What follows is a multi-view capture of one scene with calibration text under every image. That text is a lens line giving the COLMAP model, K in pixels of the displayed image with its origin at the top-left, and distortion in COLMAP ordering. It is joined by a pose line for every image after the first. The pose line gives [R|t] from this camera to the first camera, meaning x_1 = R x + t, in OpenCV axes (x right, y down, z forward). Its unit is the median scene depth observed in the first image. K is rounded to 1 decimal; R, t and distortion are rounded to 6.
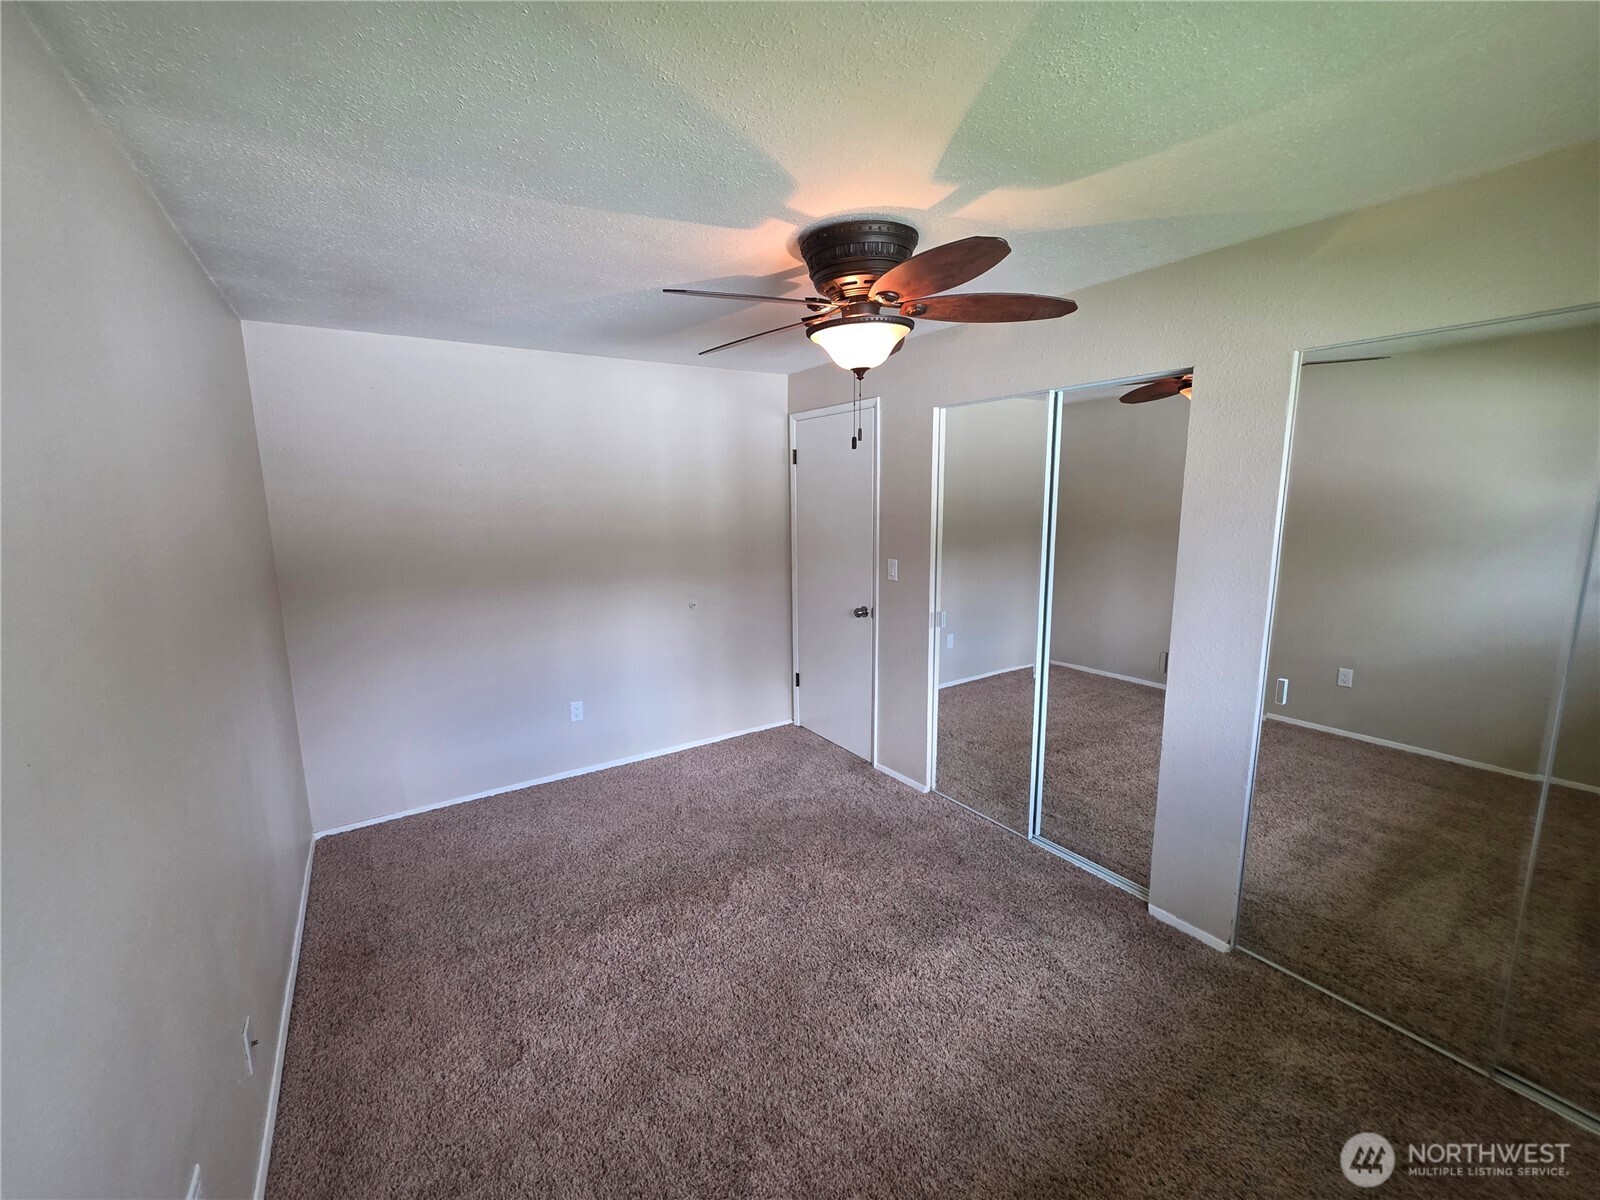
lens RADIAL K [[640.8, 0, 798.5], [0, 640.8, 594.8], [0, 0, 1]] dist [0.003995, -0.000141]
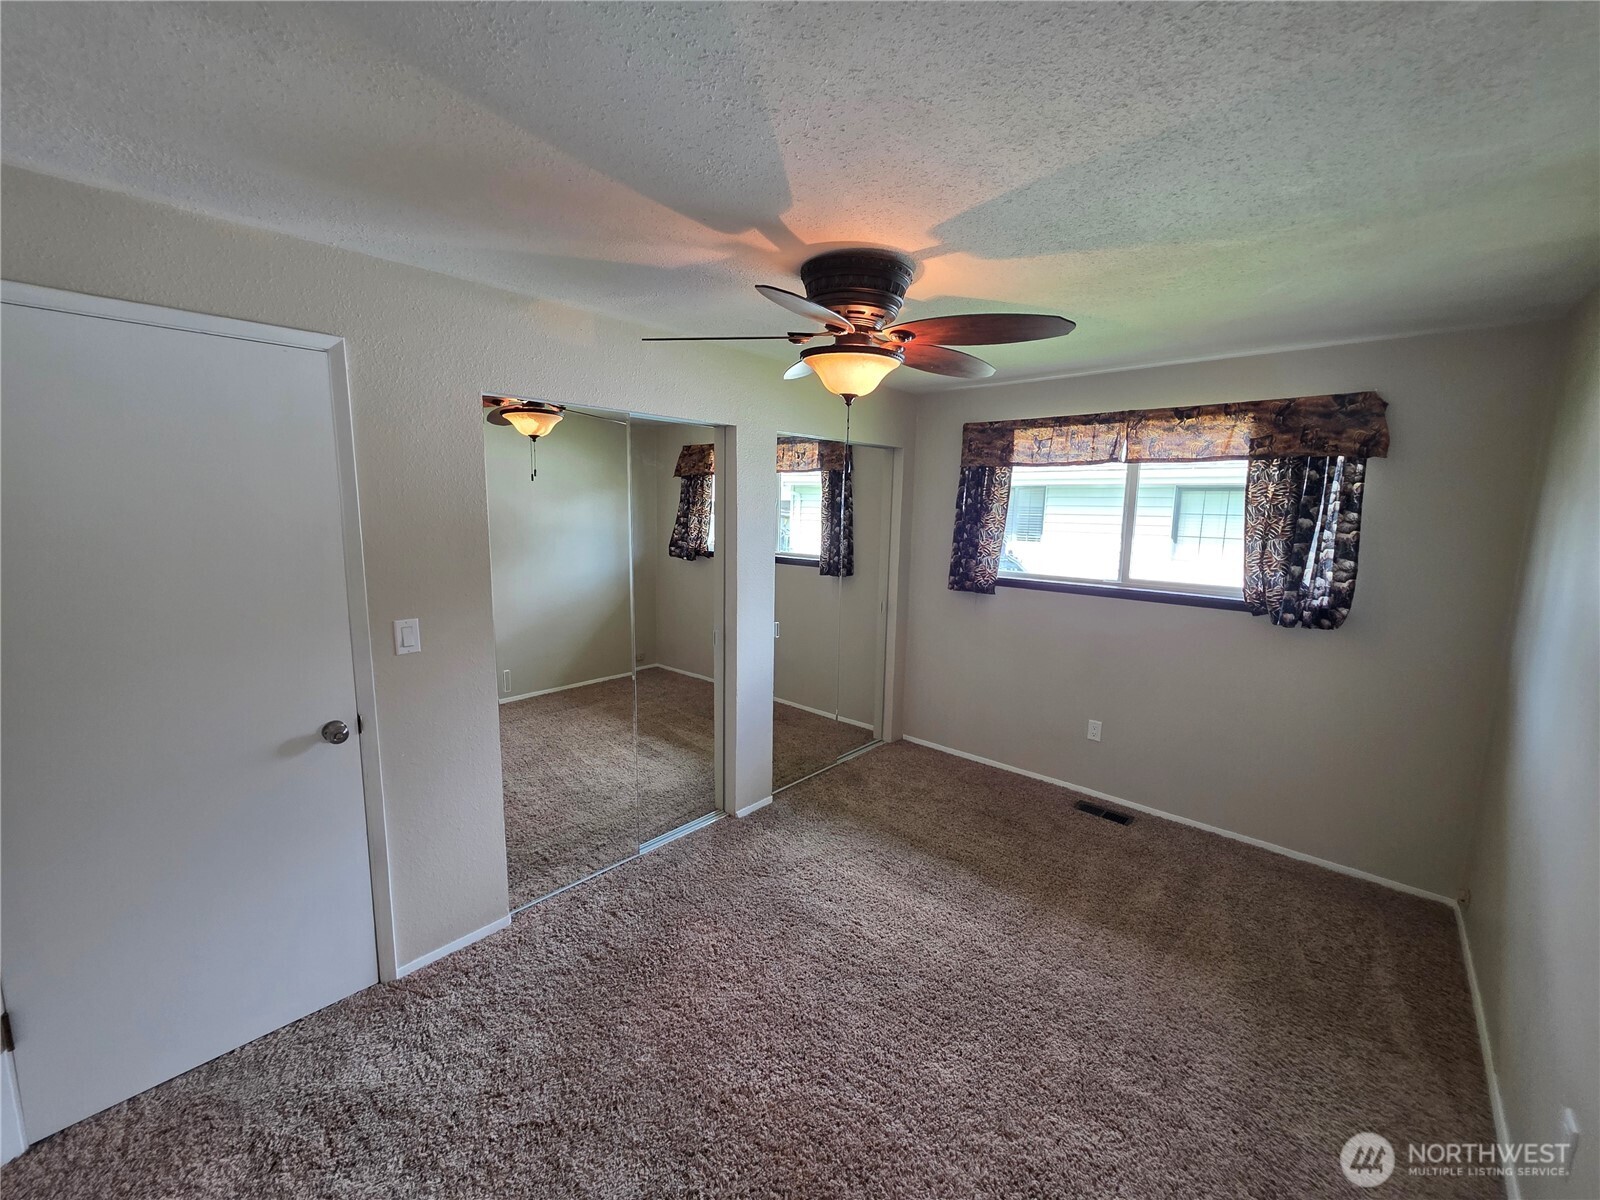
lens RADIAL K [[640.8, 0, 797.4], [0, 640.8, 599.0], [0, 0, 1]] dist [0.003995, -0.000141]
pose [[-0.236216, -0.133357, 0.962506, -0.696761], [0.148092, 0.974026, 0.171297, -0.163820], [-0.960349, 0.183003, -0.210331, 1.023487]]
